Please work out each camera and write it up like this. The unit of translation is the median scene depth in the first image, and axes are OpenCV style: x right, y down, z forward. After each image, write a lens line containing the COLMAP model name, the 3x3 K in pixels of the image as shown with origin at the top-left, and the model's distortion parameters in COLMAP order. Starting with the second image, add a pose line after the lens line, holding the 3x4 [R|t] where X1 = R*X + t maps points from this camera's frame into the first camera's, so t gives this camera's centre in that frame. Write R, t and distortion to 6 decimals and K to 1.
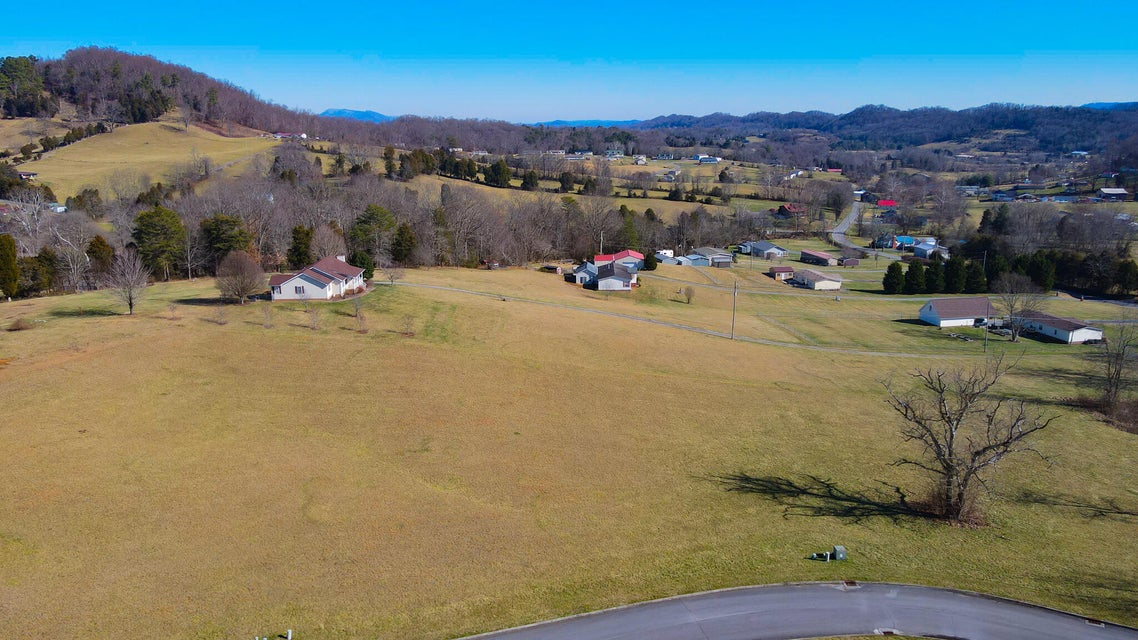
lens RADIAL K [[832.2, 0, 571.6], [0, 832.2, 332.2], [0, 0, 1]] dist [0.009443, 0.008909]
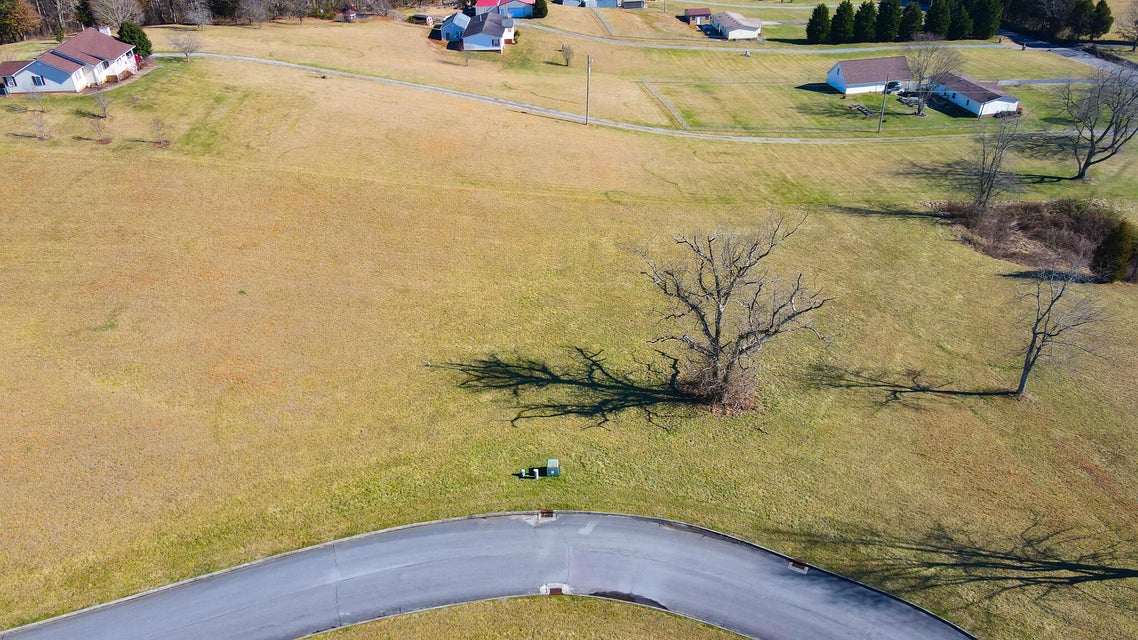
lens RADIAL K [[837.1, 0, 575.2], [0, 837.1, 320.3], [0, 0, 1]] dist [-0.000248, 0.025450]
pose [[0.999504, -0.017650, 0.026068, 0.141901], [0.008637, 0.950021, 0.312067, -0.064758], [-0.030273, -0.311688, 0.949702, 0.099479]]
